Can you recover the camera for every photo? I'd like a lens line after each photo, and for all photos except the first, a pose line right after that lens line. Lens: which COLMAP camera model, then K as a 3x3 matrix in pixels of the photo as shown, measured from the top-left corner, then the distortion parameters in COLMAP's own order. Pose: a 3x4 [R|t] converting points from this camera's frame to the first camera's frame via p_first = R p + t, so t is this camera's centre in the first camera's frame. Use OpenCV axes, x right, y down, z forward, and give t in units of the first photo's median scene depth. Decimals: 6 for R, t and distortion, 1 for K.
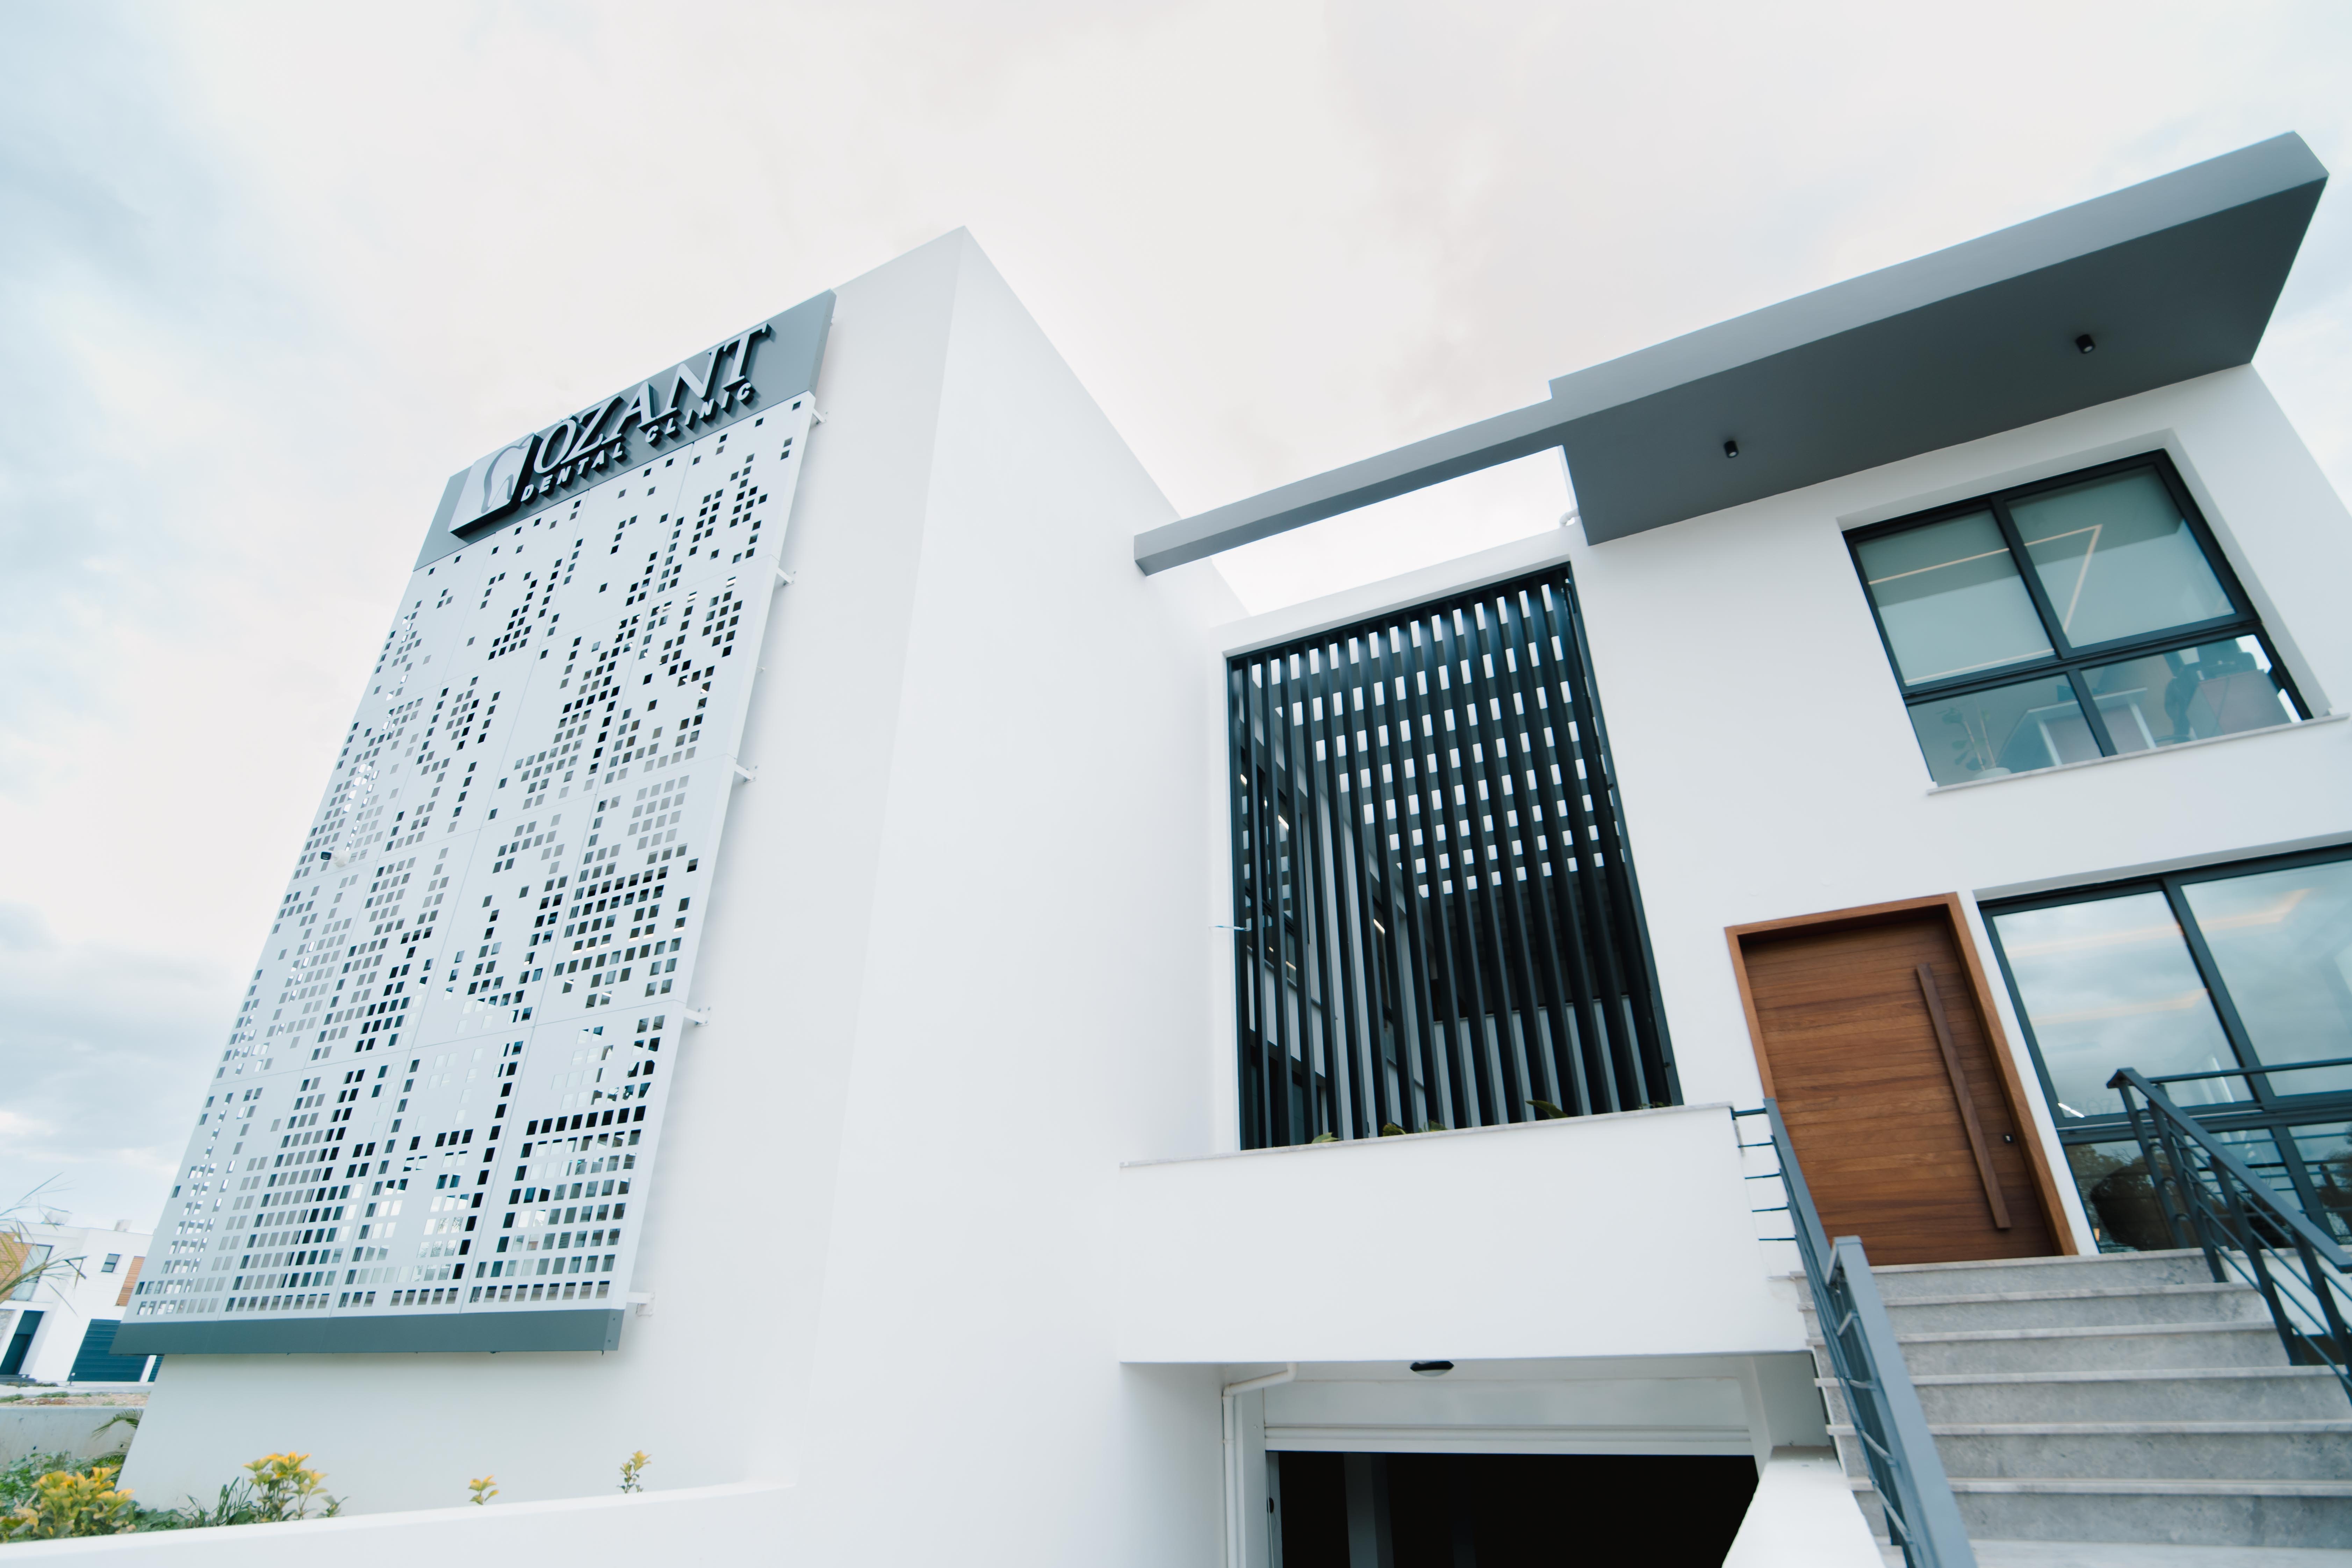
lens RADIAL K [[1137.2, 0, 1173.0], [0, 1137.2, 788.0], [0, 0, 1]] dist [-0.025657, 0.005692]
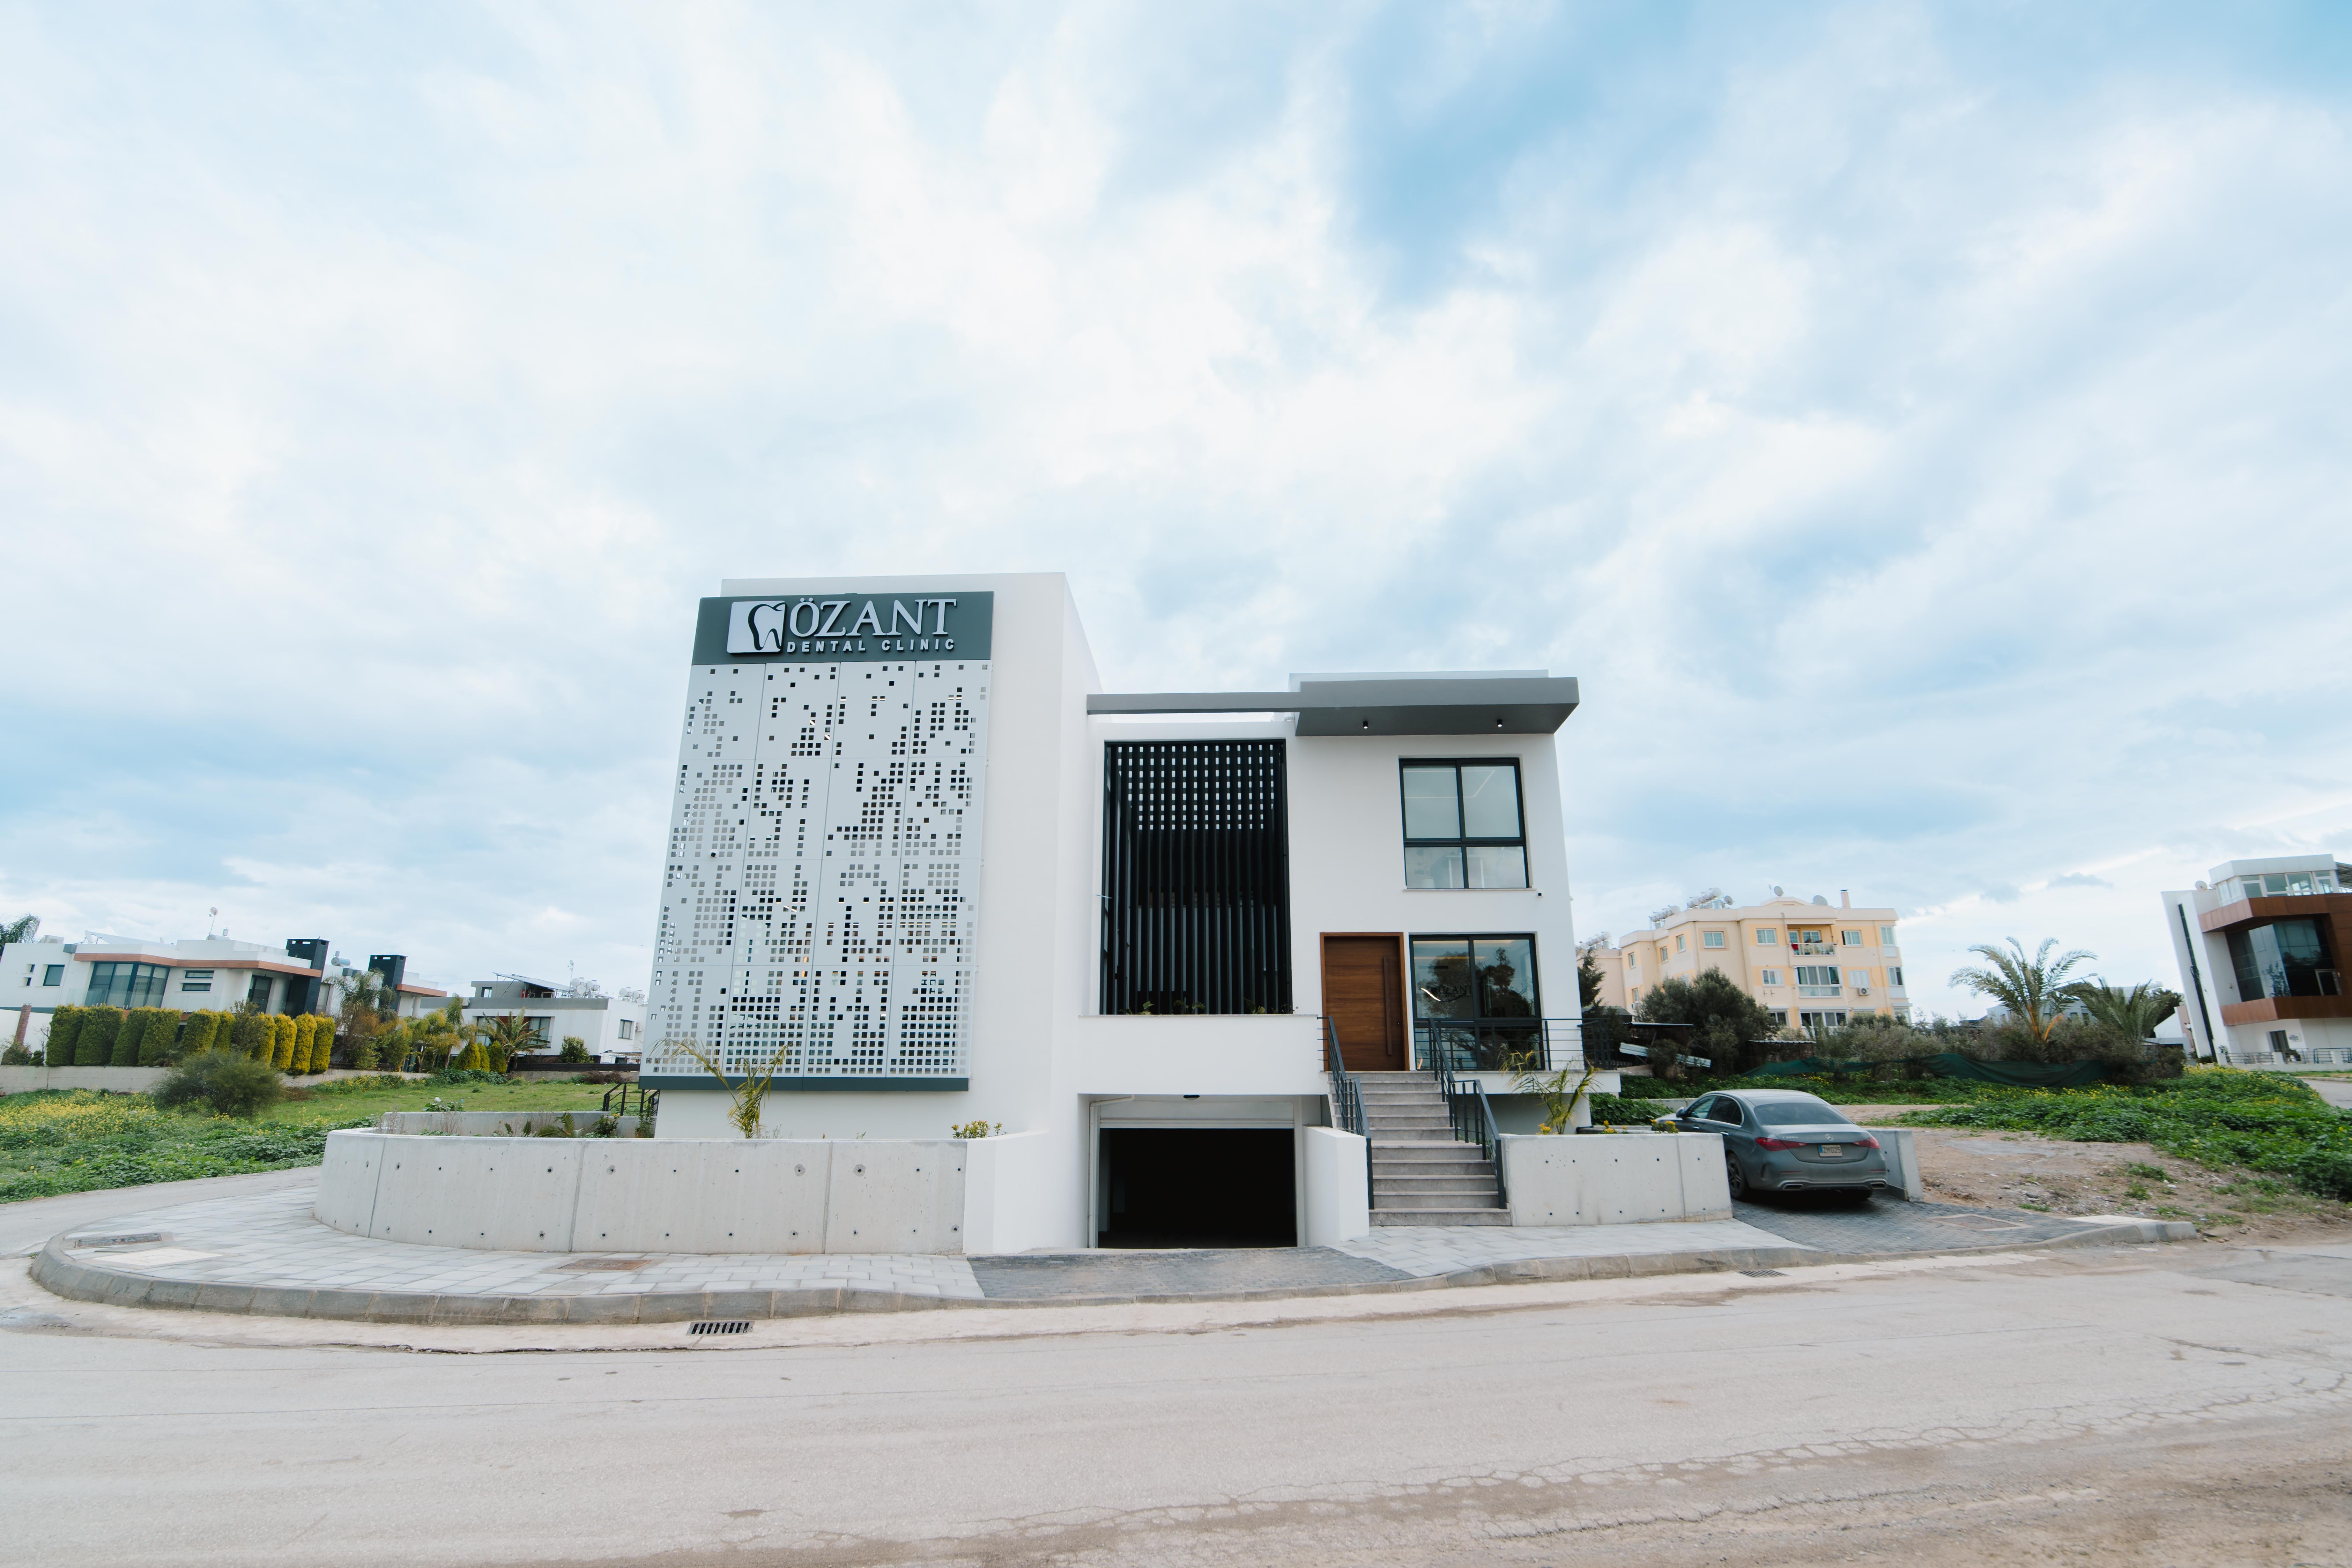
lens RADIAL K [[1137.1, 0, 1182.3], [0, 1137.1, 786.4], [0, 0, 1]] dist [-0.025657, 0.005692]
pose [[0.914749, 0.114924, 0.387334, -0.894128], [-0.193066, 0.966488, 0.169195, -0.626580], [-0.354909, -0.229552, 0.906281, -1.213453]]
